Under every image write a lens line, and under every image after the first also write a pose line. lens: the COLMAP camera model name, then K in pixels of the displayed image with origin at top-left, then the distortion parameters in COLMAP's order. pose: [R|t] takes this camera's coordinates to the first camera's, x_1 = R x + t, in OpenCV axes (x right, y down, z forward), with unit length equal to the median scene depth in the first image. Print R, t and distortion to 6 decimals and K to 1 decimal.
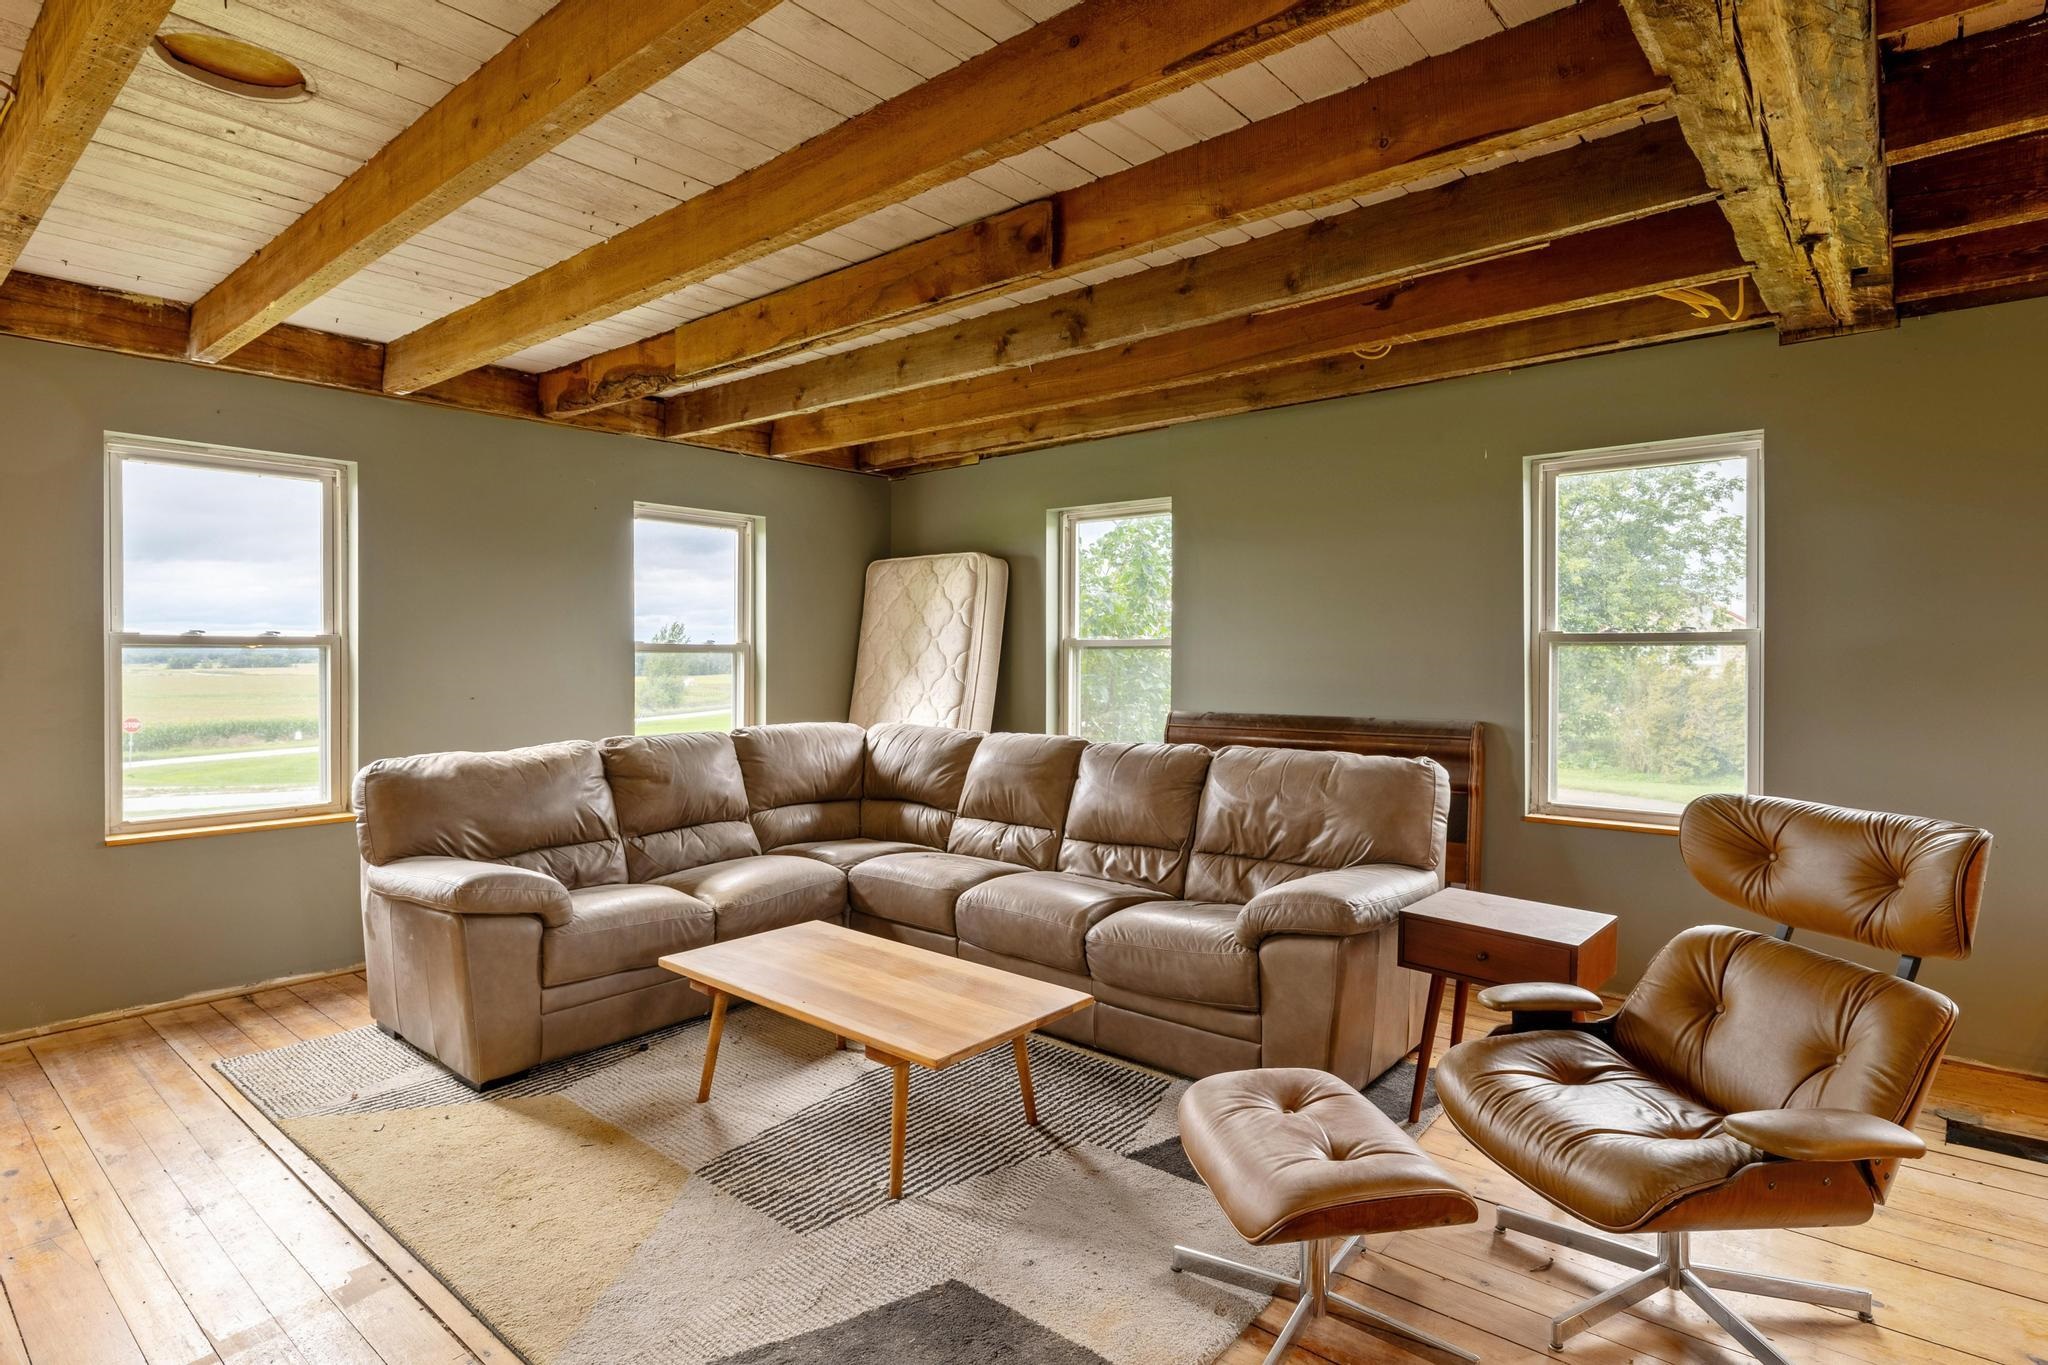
lens RADIAL K [[1072.1, 0, 1017.2], [0, 1072.1, 672.2], [0, 0, 1]] dist [-0.013886, -0.000092]
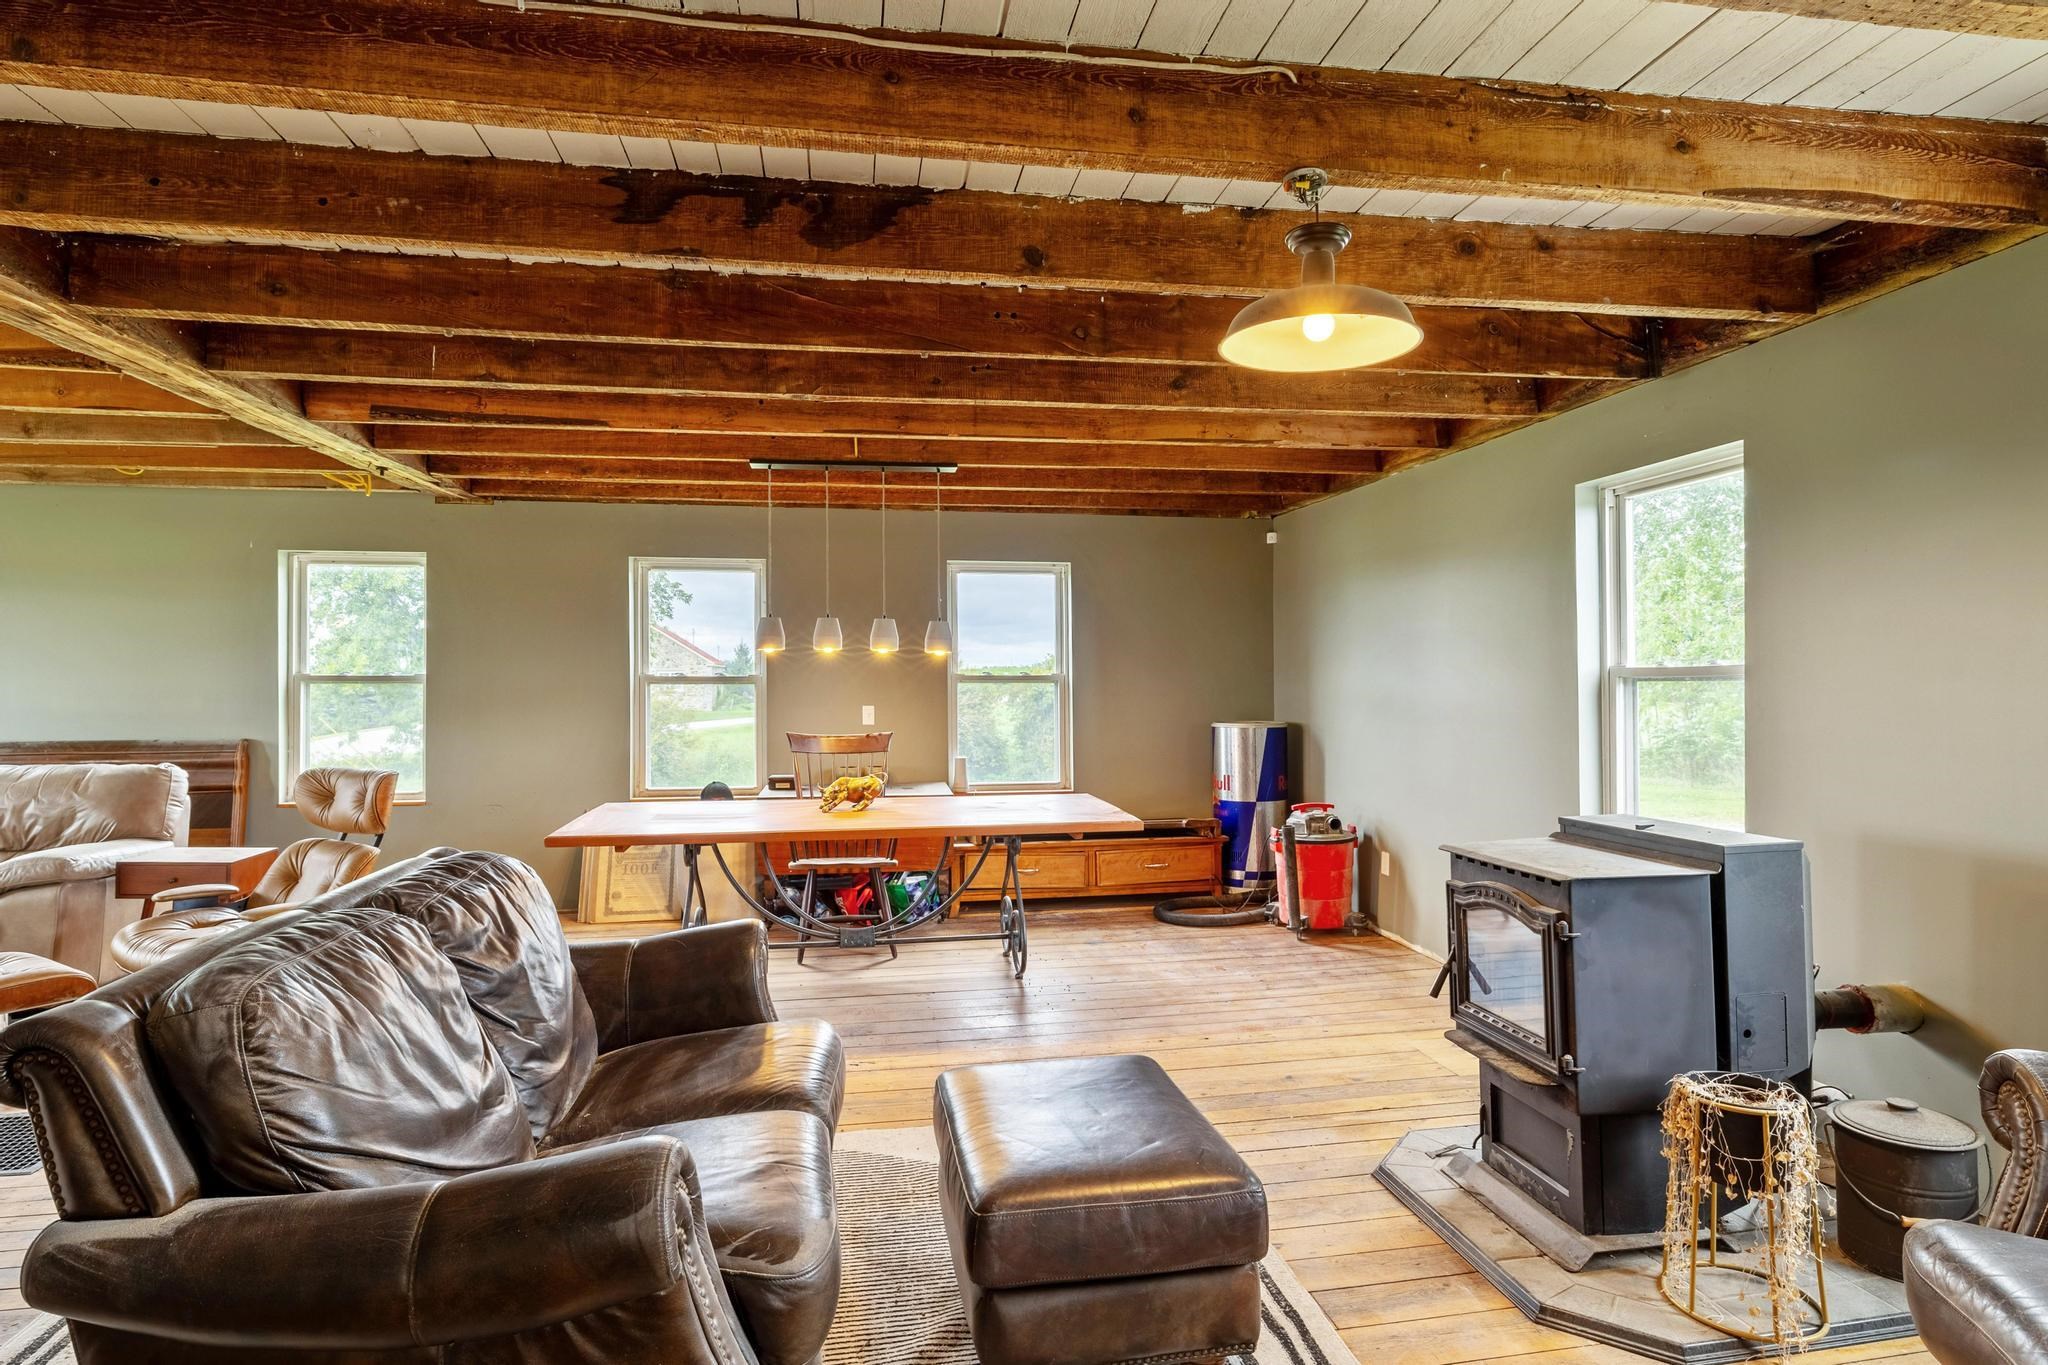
lens RADIAL K [[1072.1, 0, 1017.0], [0, 1072.1, 684.8], [0, 0, 1]] dist [-0.013886, -0.000092]
pose [[0.642263, -0.001675, 0.766483, 0.022795], [0.015122, 0.999831, -0.010487, 0.006899], [-0.766335, 0.018326, 0.642179, -0.761857]]
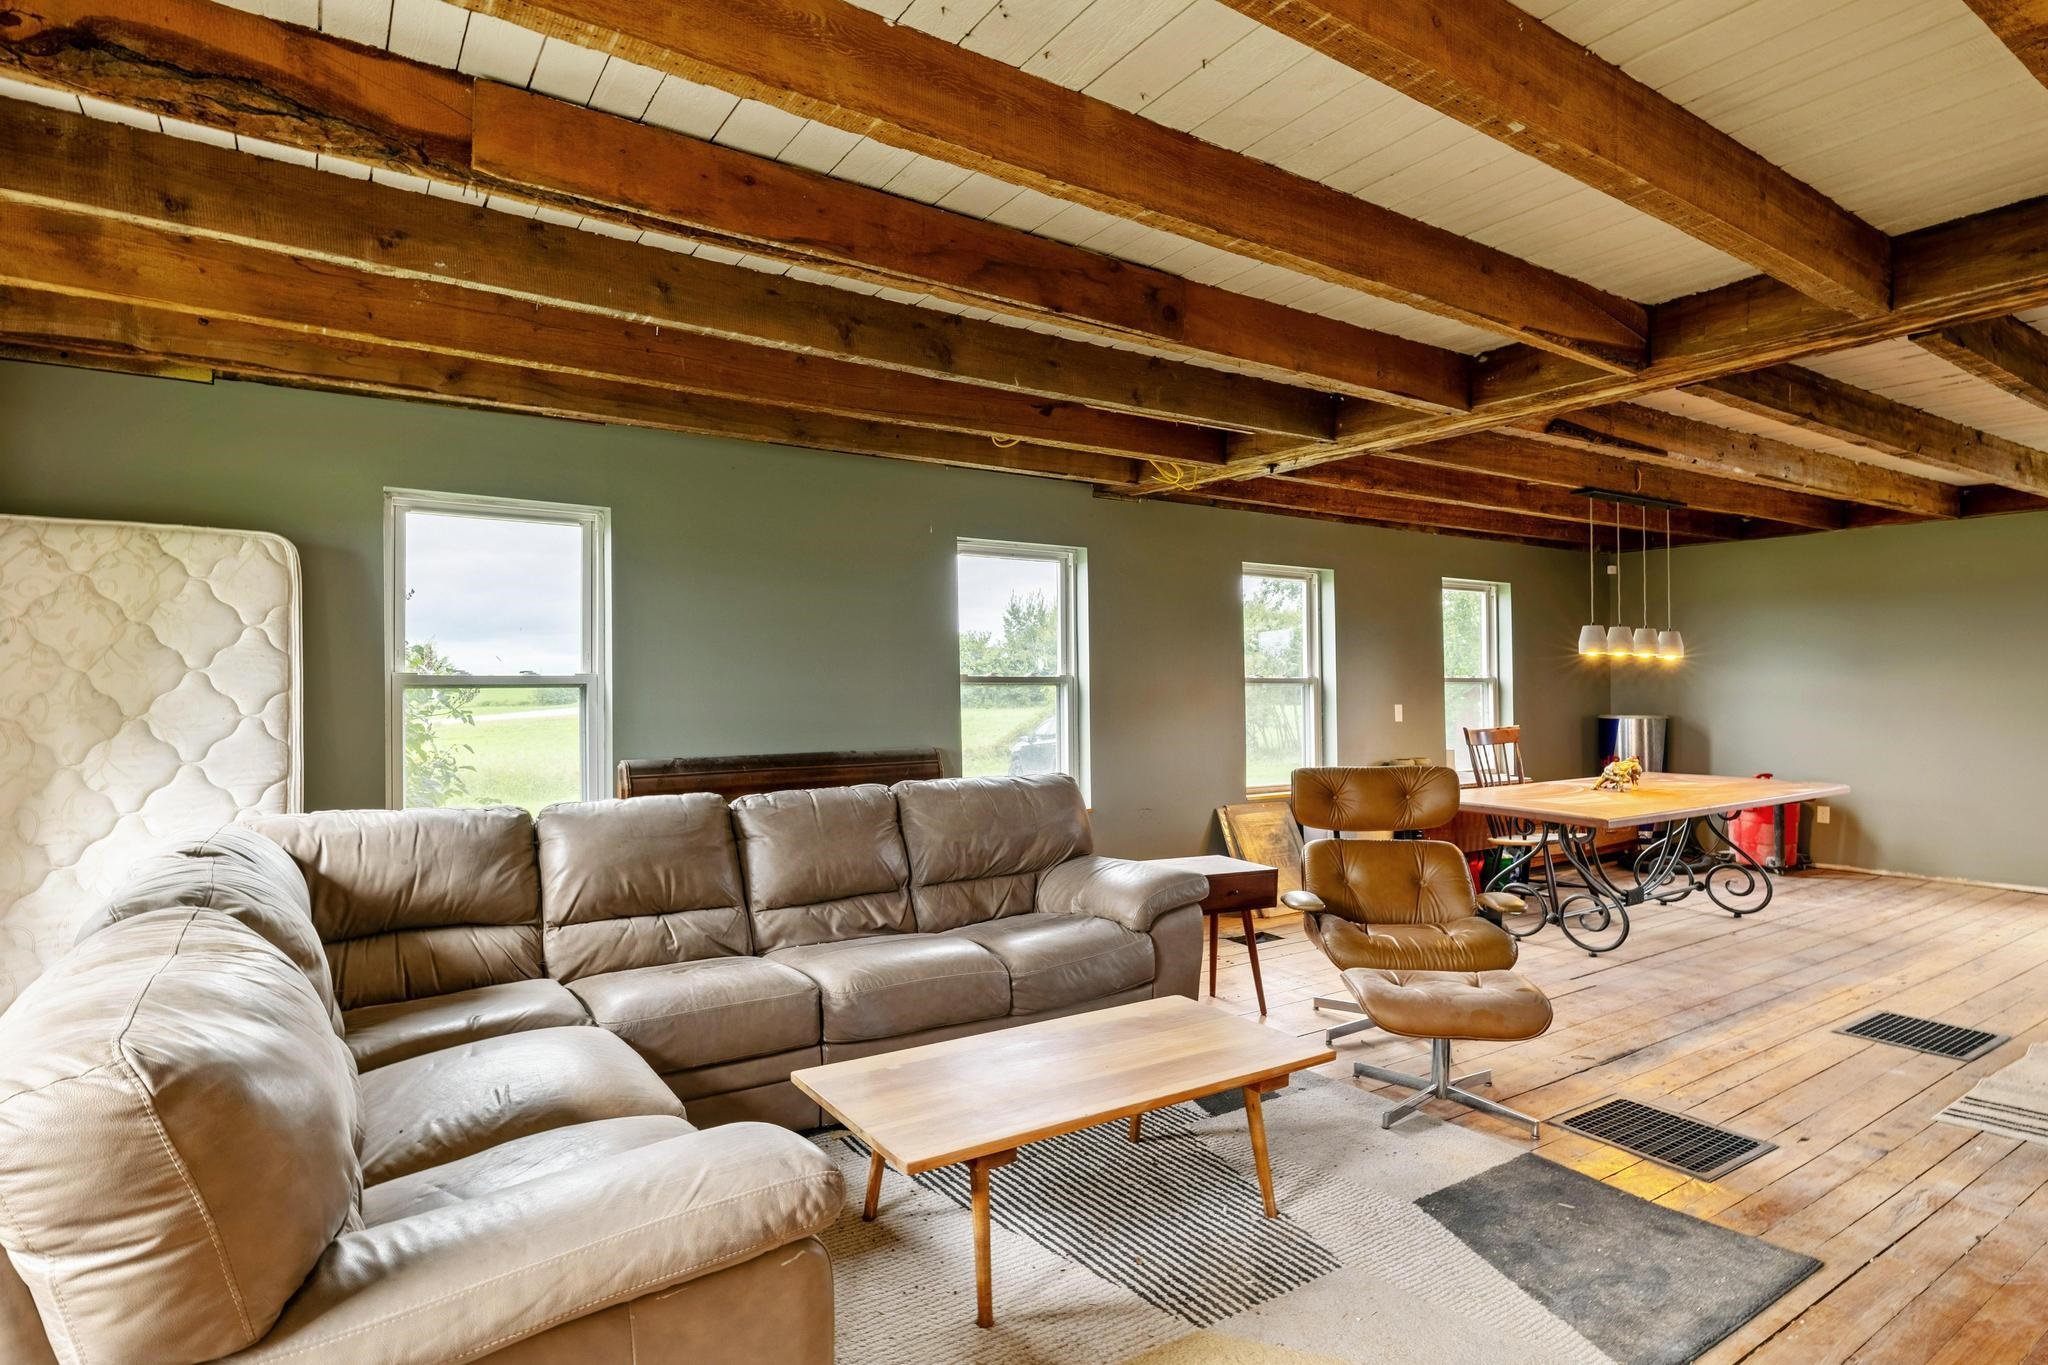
lens RADIAL K [[1072.1, 0, 1016.1], [0, 1072.1, 684.6], [0, 0, 1]] dist [-0.013886, -0.000092]
pose [[0.267433, 0.007253, 0.963549, -0.843790], [0.023592, 0.999623, -0.014073, -0.007675], [-0.963288, 0.026496, 0.267161, 0.683141]]
